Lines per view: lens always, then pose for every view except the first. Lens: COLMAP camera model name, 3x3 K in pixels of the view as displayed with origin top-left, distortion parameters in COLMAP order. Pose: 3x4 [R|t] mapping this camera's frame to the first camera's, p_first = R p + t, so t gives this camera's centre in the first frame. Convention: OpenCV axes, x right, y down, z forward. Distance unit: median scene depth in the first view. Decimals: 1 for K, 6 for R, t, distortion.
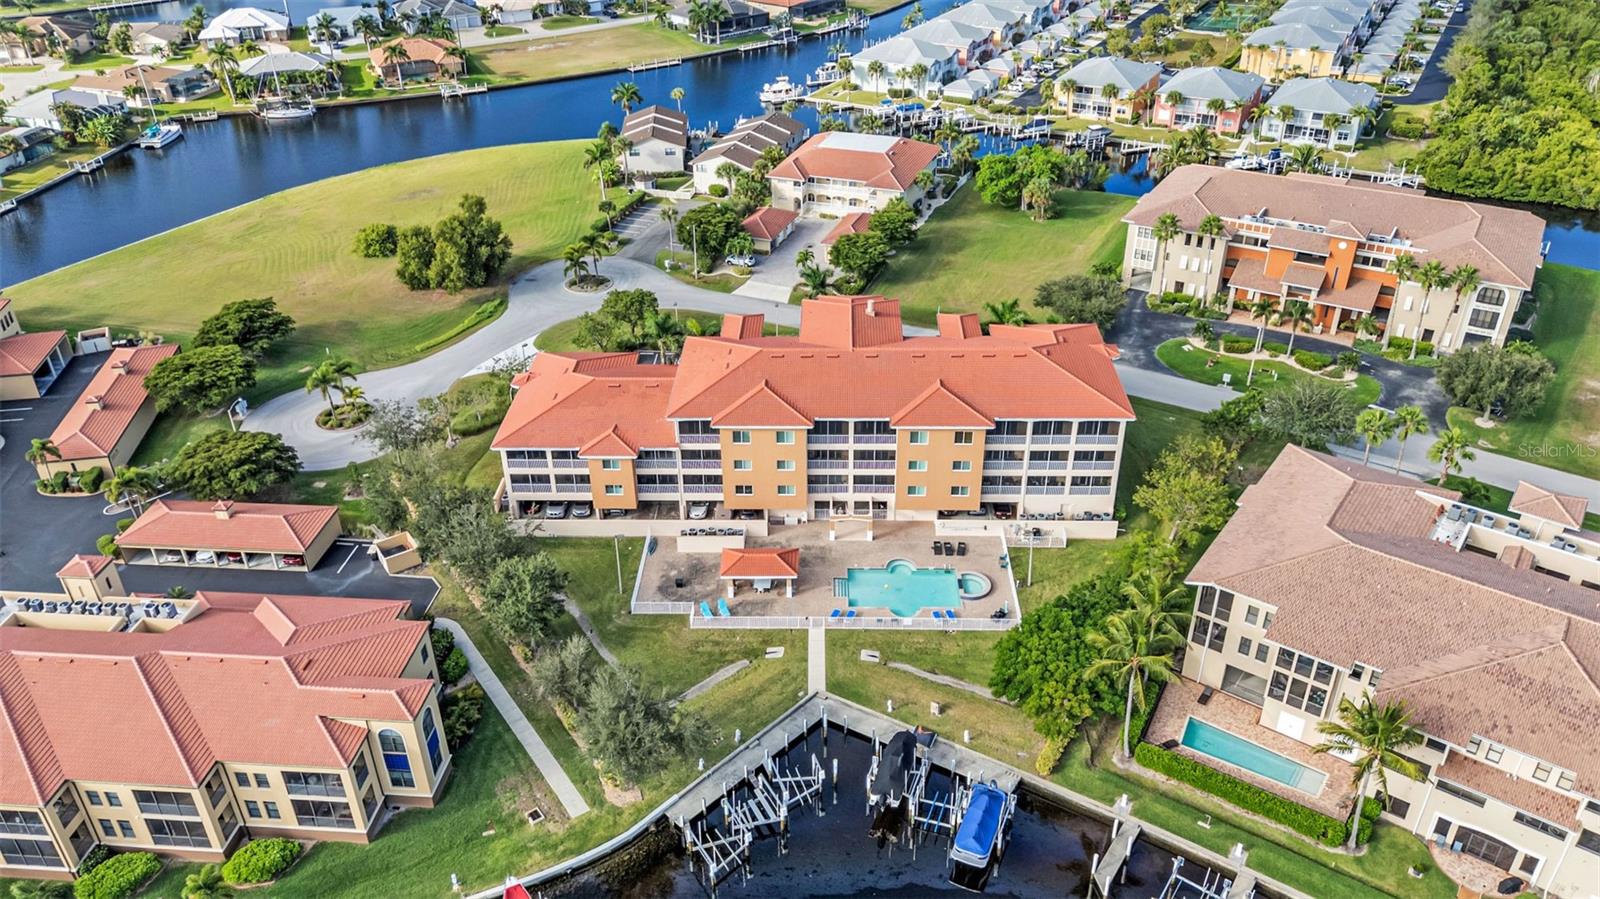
lens RADIAL K [[1169.1, 0, 800.6], [0, 1169.1, 454.0], [0, 0, 1]] dist [0.073194, -0.066461]
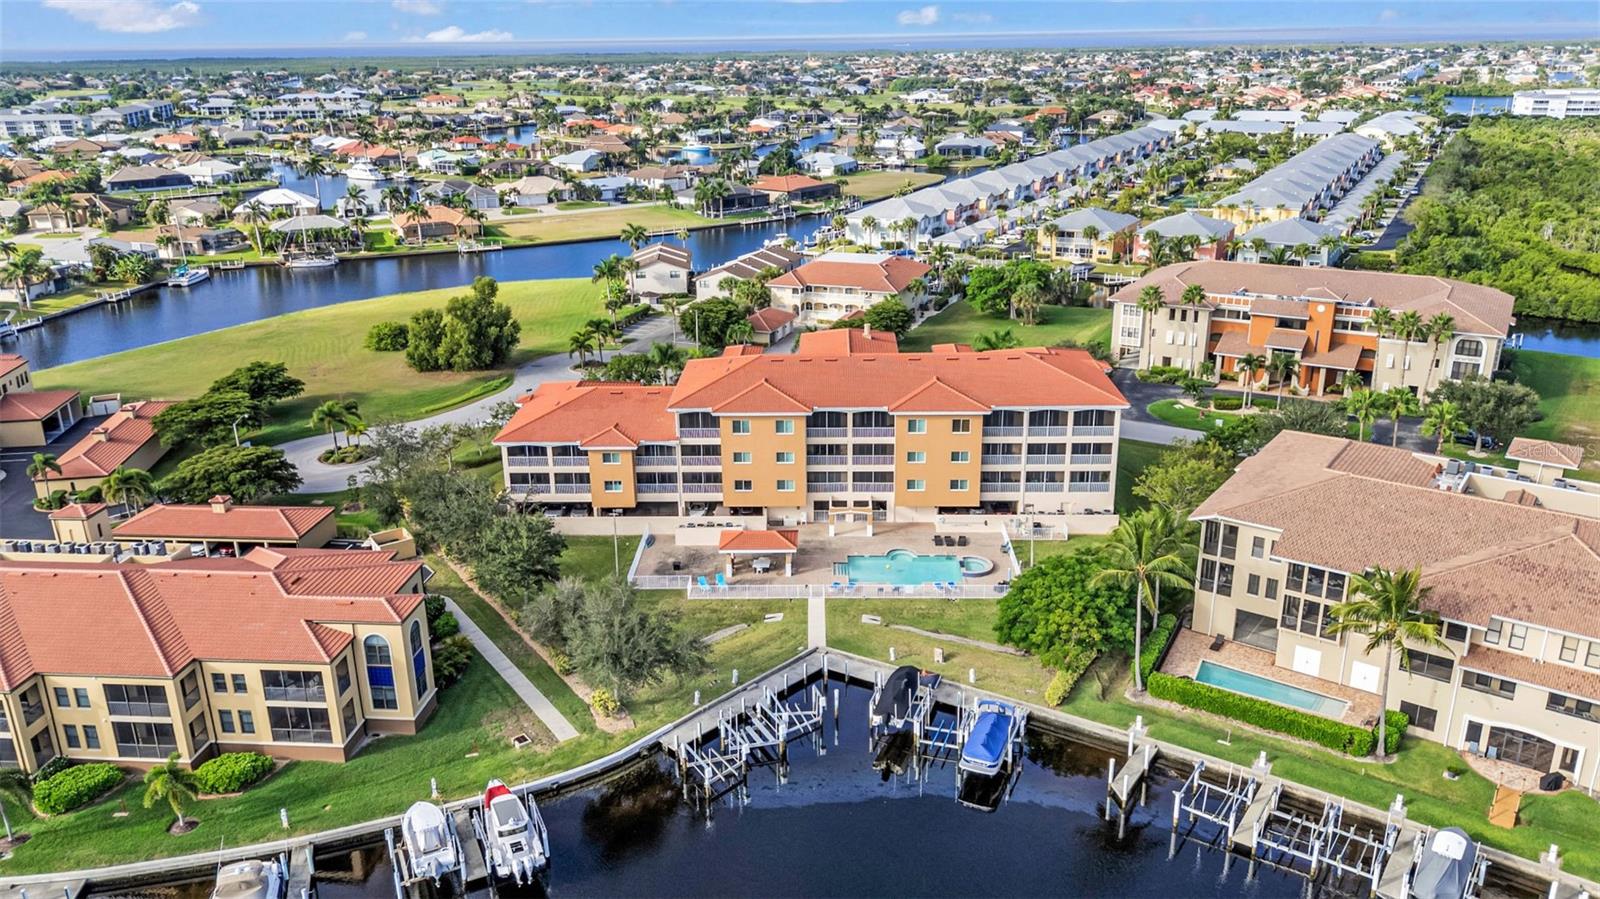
lens RADIAL K [[1169.1, 0, 800.6], [0, 1169.1, 454.0], [0, 0, 1]] dist [0.073194, -0.066461]
pose [[0.999997, -0.000323, 0.002331, -0.001624], [0.000800, 0.978205, -0.207641, 0.207525], [-0.002213, 0.207642, 0.978202, 0.015854]]
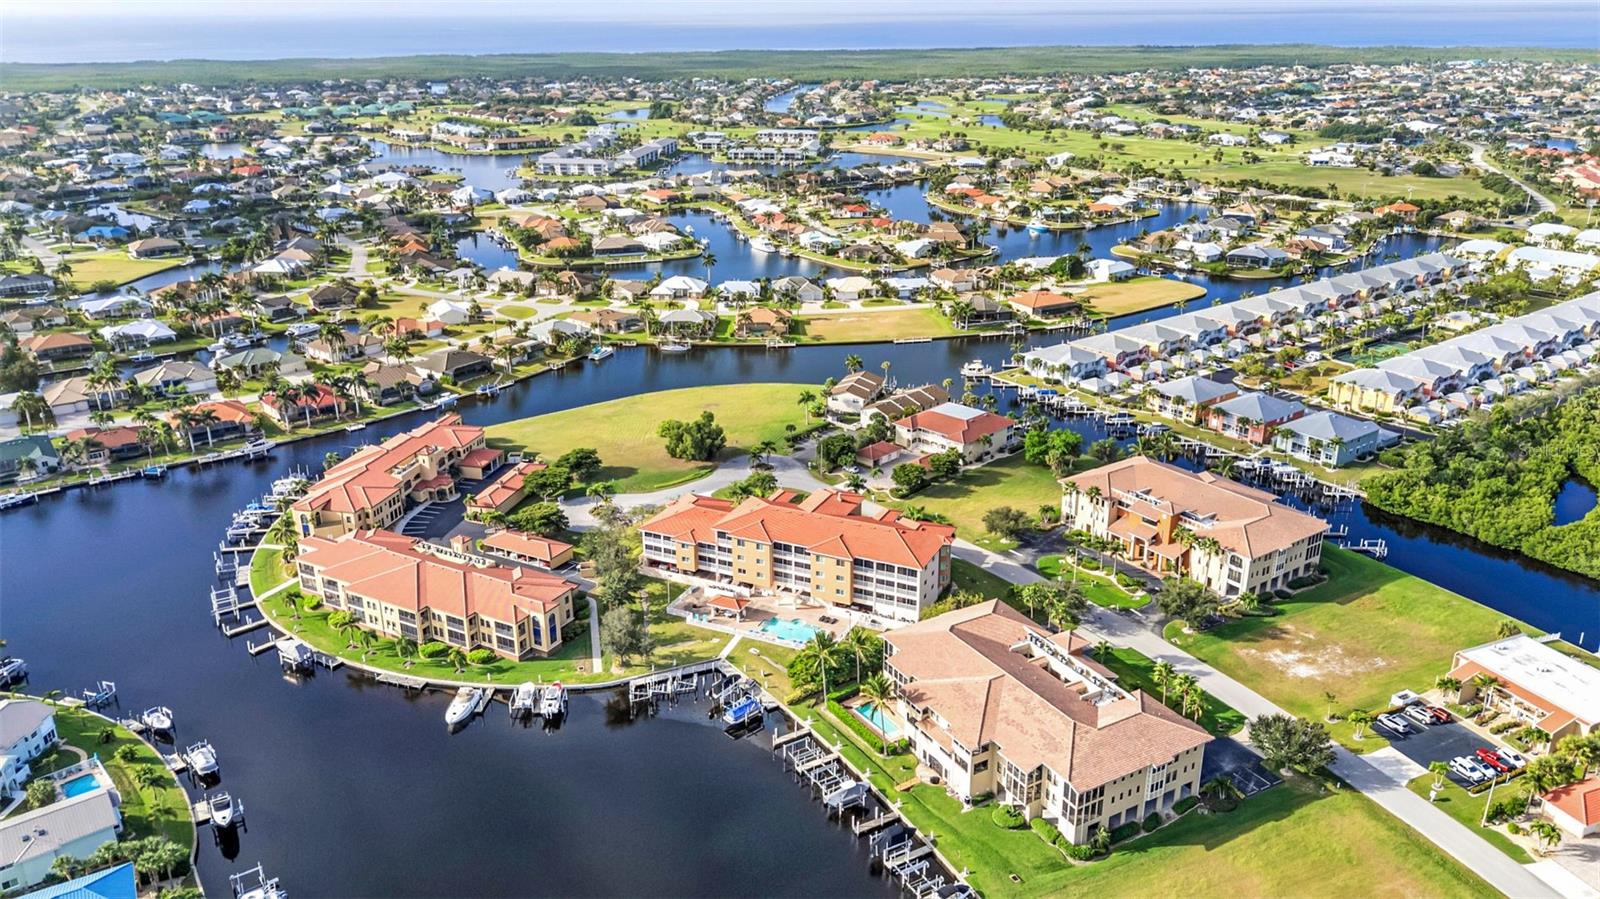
lens RADIAL K [[1169.8, 0, 799.3], [0, 1169.8, 445.4], [0, 0, 1]] dist [0.101719, -0.147423]
pose [[0.916445, 0.147149, -0.372123, 0.742796], [-0.214841, 0.965474, -0.147320, 0.094414], [0.337597, 0.214958, 0.916418, -0.839724]]
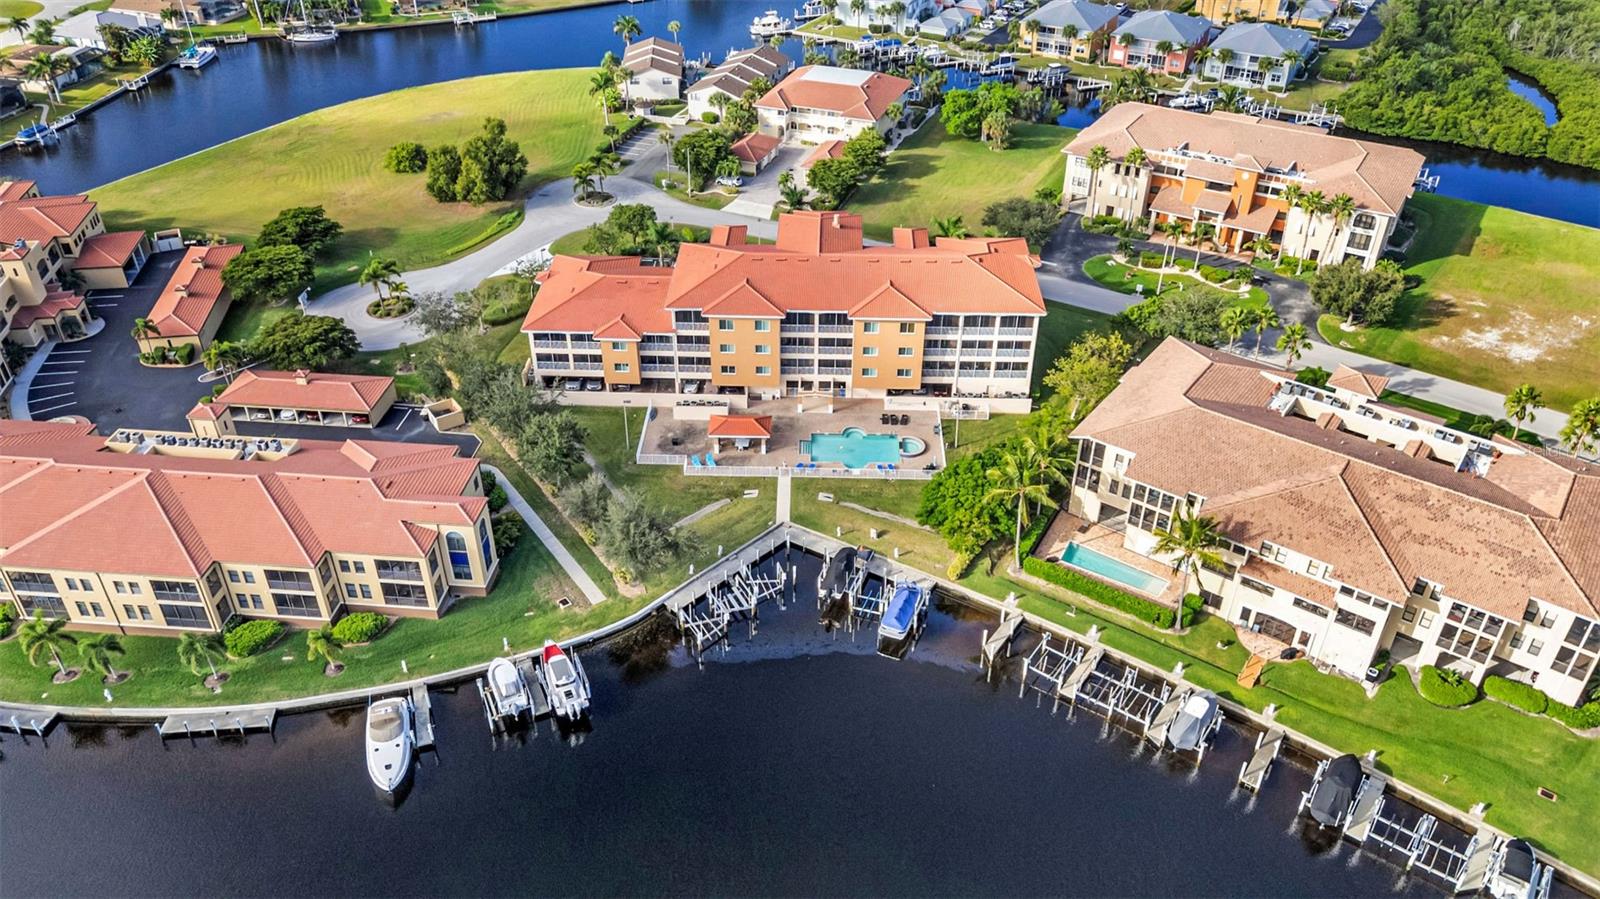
lens RADIAL K [[1171.4, 0, 799.9], [0, 1171.4, 448.8], [0, 0, 1]] dist [0.072453, -0.067645]
pose [[0.999845, 0.015498, 0.008323, 0.017240], [-0.015925, 0.998418, 0.053924, 0.045509], [-0.007474, -0.054048, 0.998510, -0.222466]]
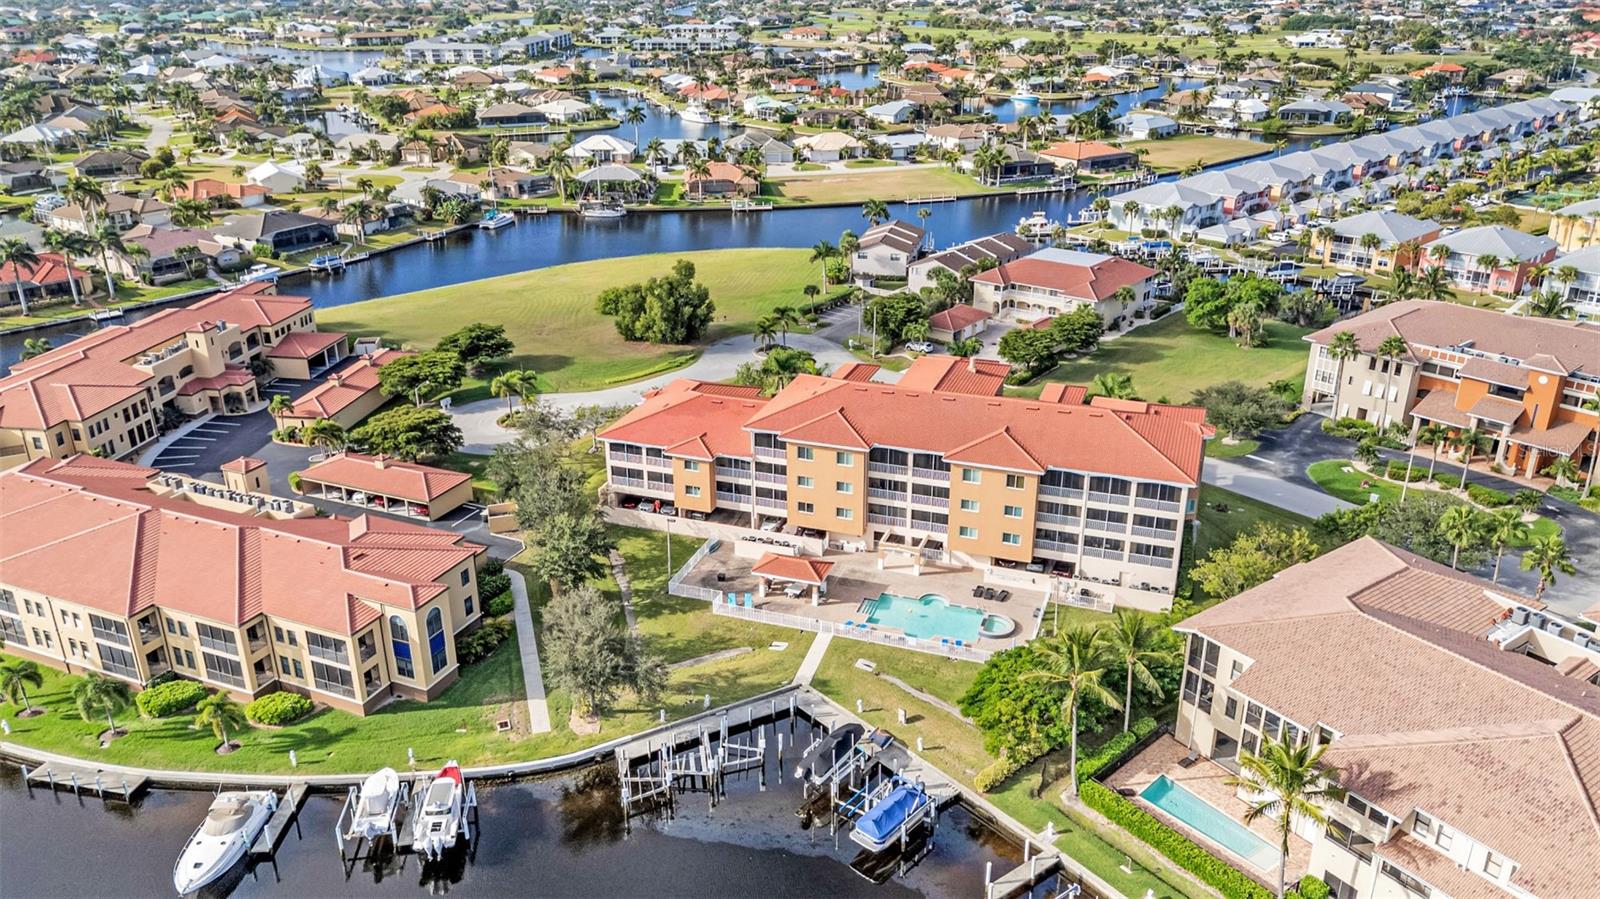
lens RADIAL K [[1171.4, 0, 799.9], [0, 1171.4, 448.8], [0, 0, 1]] dist [0.072453, -0.067645]
pose [[0.949964, 0.127591, -0.285110, 0.234173], [-0.169472, 0.977276, -0.127322, 0.111083], [0.262386, 0.169269, 0.950001, -0.007467]]
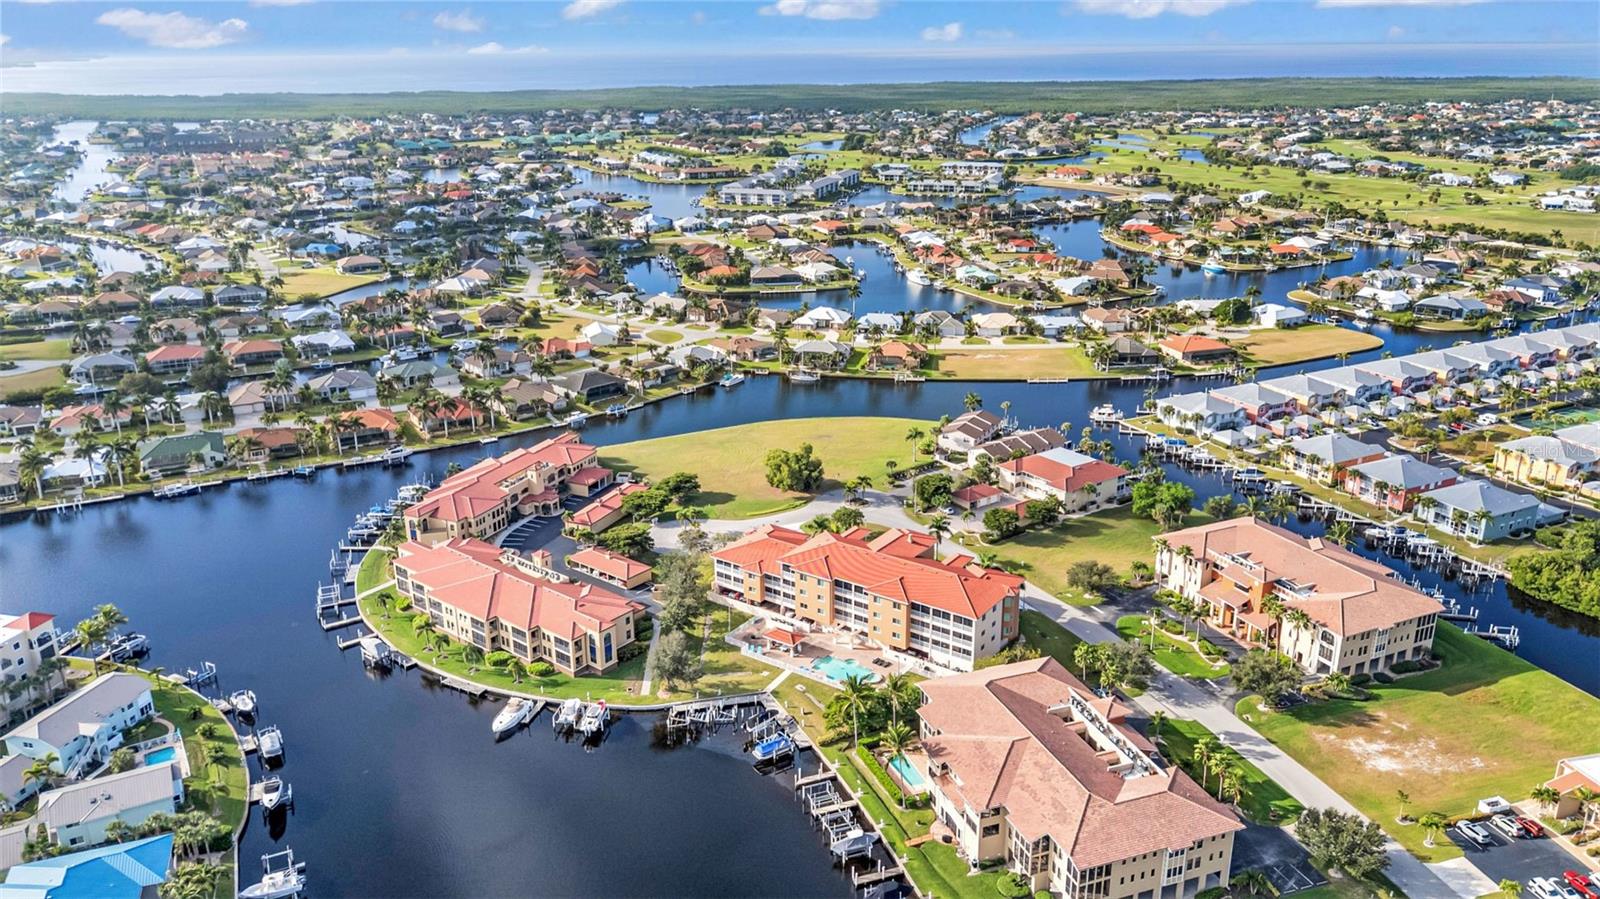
lens RADIAL K [[1172.9, 0, 800.1], [0, 1172.9, 439.0], [0, 0, 1]] dist [0.083172, -0.085594]
pose [[0.832544, 0.184180, -0.522444, 0.925481], [-0.292810, 0.946905, -0.132790, 0.027644], [0.470248, 0.263530, 0.842270, -0.759371]]
